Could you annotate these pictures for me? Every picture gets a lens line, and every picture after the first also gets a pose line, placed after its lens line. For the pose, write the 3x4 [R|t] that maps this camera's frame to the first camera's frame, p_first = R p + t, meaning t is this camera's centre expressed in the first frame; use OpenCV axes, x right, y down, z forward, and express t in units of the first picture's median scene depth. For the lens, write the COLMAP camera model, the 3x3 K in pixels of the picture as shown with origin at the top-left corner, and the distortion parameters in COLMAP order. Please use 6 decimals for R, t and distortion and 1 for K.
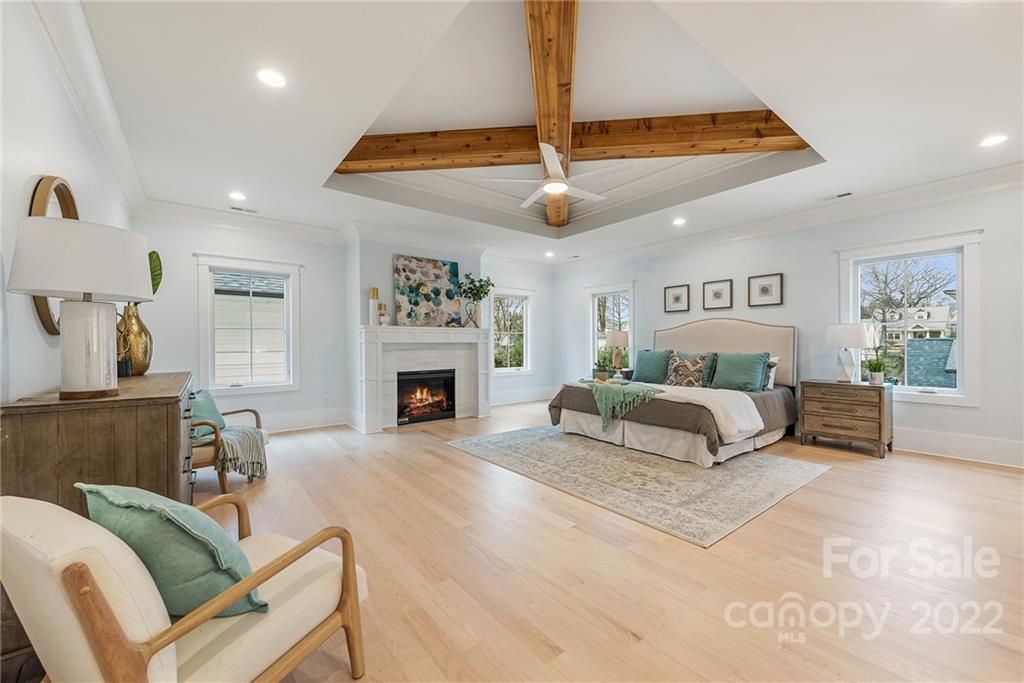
lens RADIAL K [[399.8, 0, 516.9], [0, 399.8, 344.5], [0, 0, 1]] dist [0.003829, -0.000003]
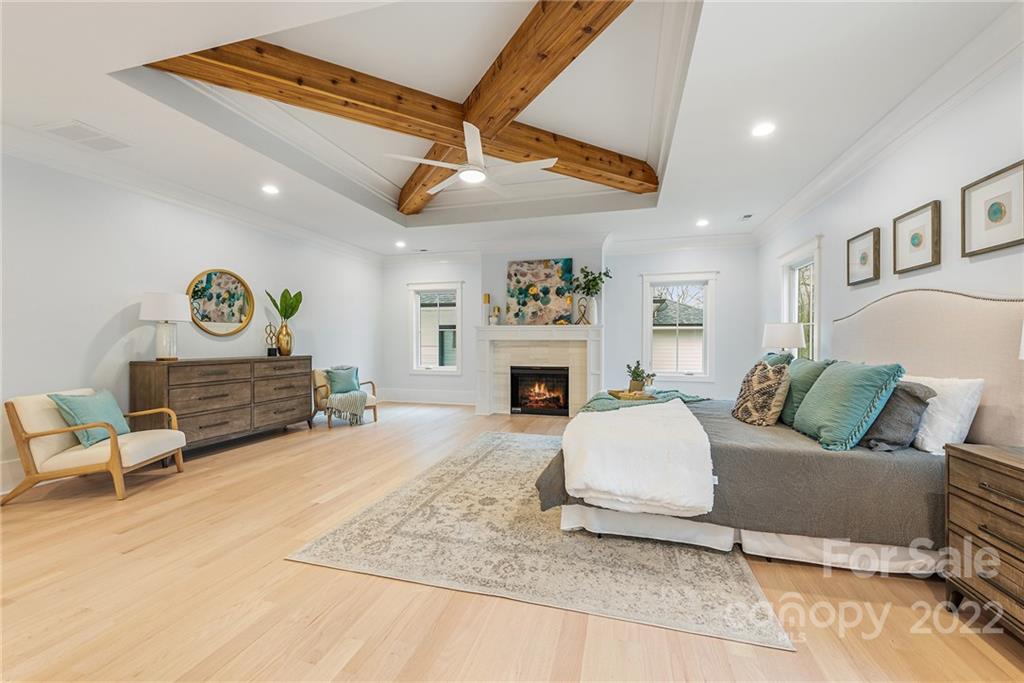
lens RADIAL K [[399.9, 0, 519.9], [0, 399.9, 340.5], [0, 0, 1]] dist [0.011990, -0.004384]
pose [[0.589852, 0.003120, -0.807506, 0.604925], [-0.005815, 0.999983, -0.000384, -0.002851], [0.807491, 0.004922, 0.589860, 0.344148]]
